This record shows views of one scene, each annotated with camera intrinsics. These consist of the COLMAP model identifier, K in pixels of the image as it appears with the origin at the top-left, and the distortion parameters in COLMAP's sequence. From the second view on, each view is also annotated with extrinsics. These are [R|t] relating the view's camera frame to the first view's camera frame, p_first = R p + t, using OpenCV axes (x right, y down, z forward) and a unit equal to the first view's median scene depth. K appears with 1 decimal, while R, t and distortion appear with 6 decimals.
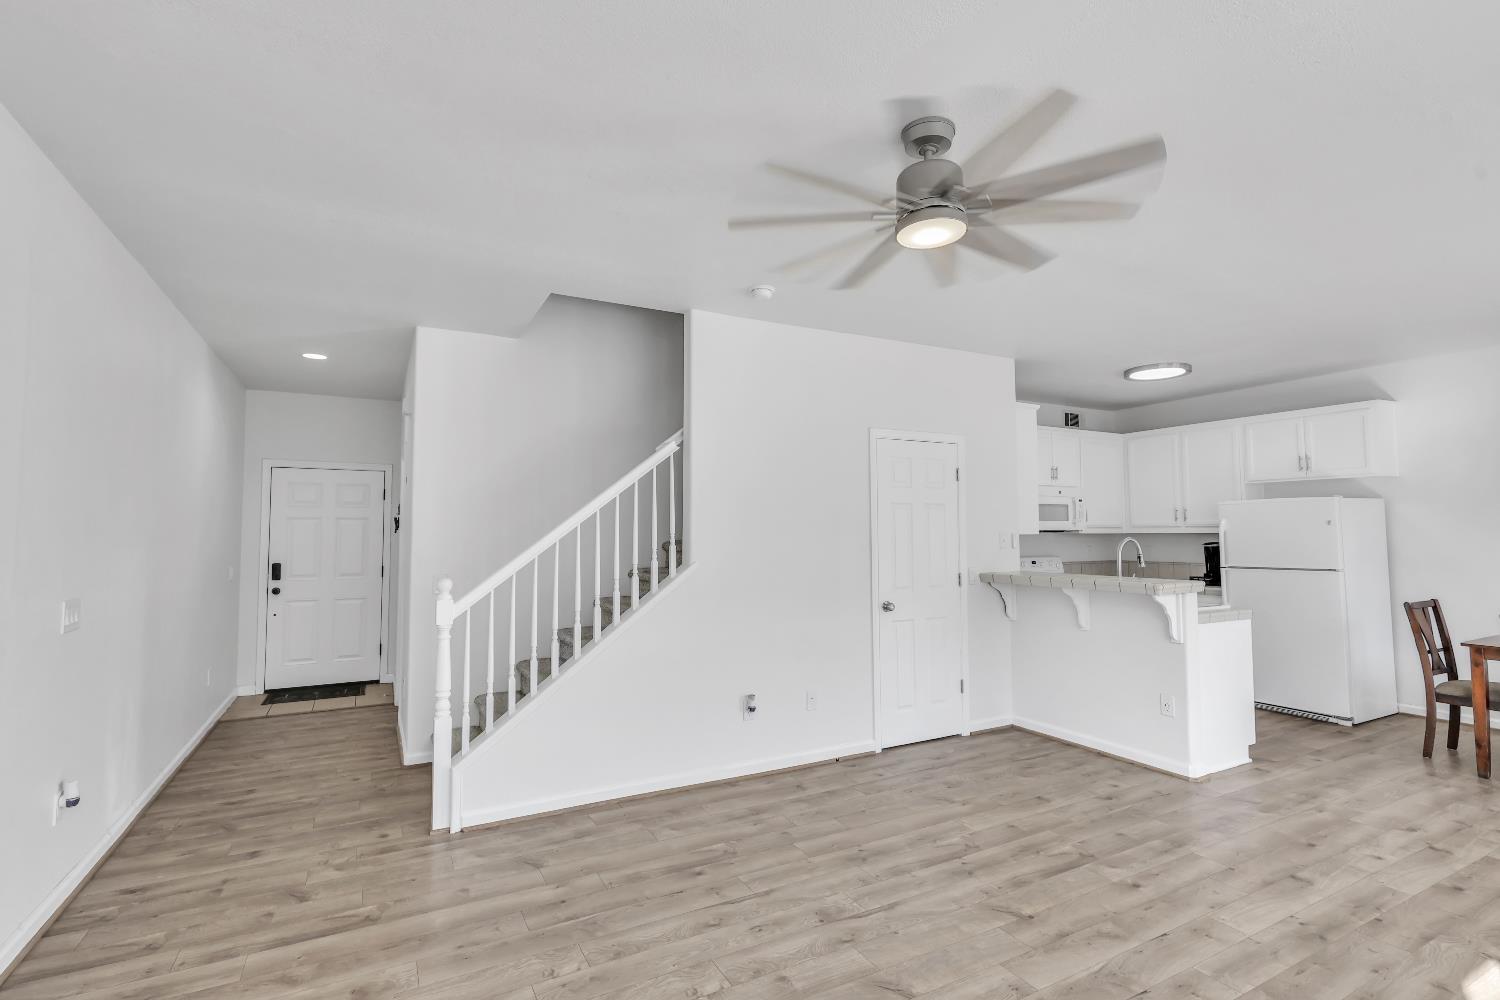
lens RADIAL K [[687.5, 0, 763.2], [0, 687.5, 501.2], [0, 0, 1]] dist [-0.002973, 0.000872]
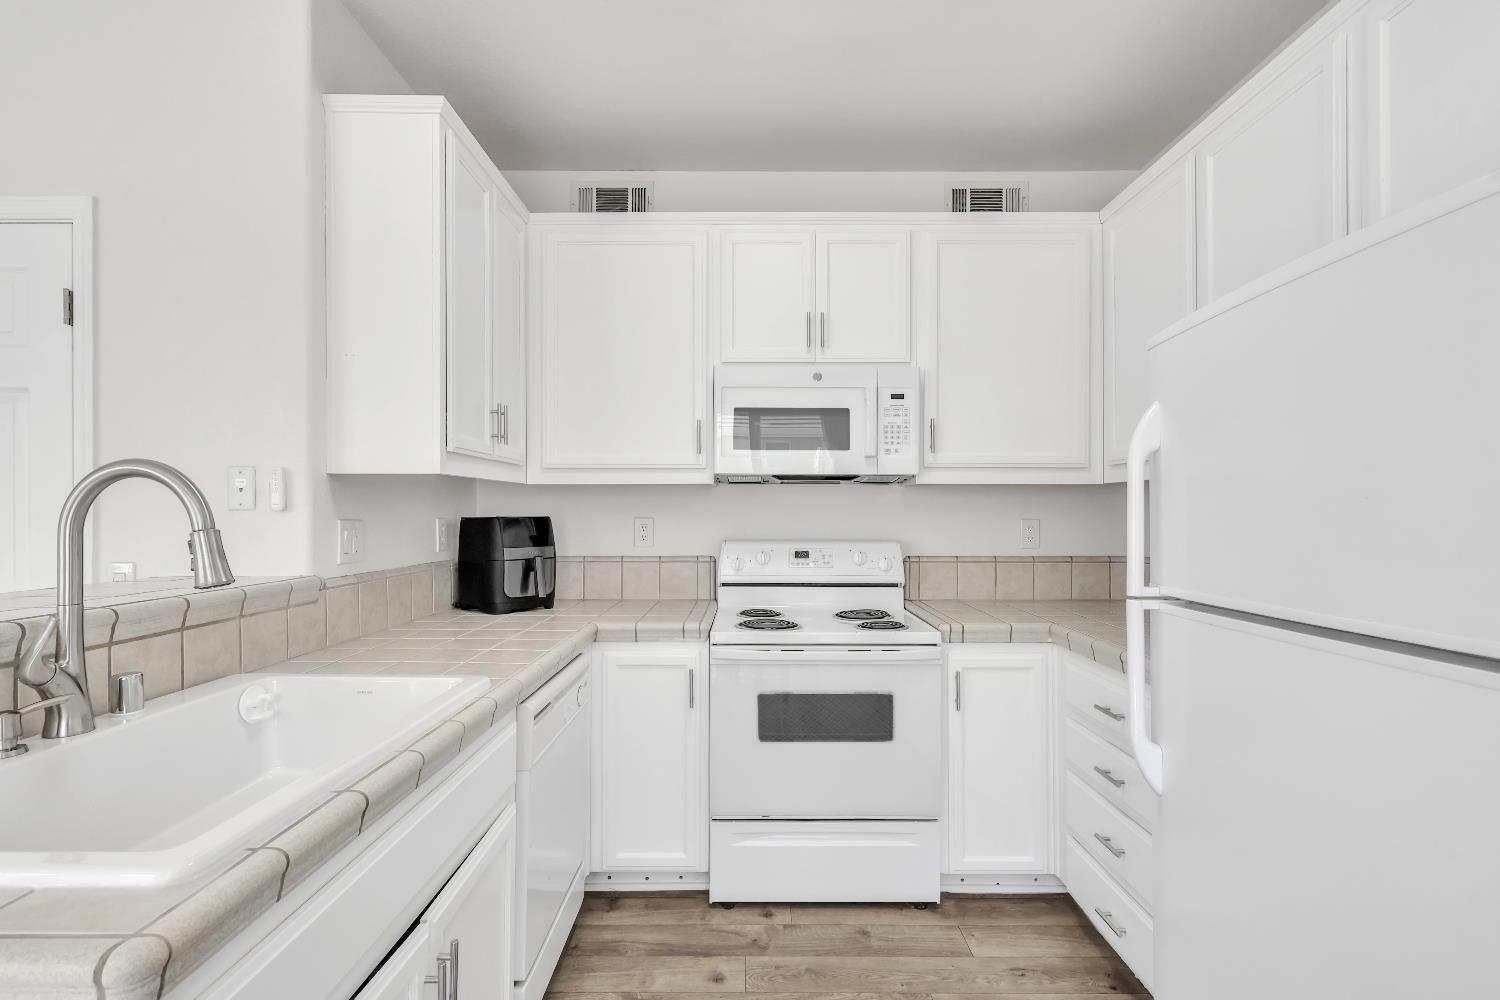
lens RADIAL K [[687.5, 0, 750.3], [0, 687.5, 504.9], [0, 0, 1]] dist [-0.002973, 0.000872]
pose [[0.868953, 0.006517, -0.494851, 0.580331], [0.015503, 0.999064, 0.040379, 0.042597], [0.494652, -0.042759, 0.868039, 0.628015]]
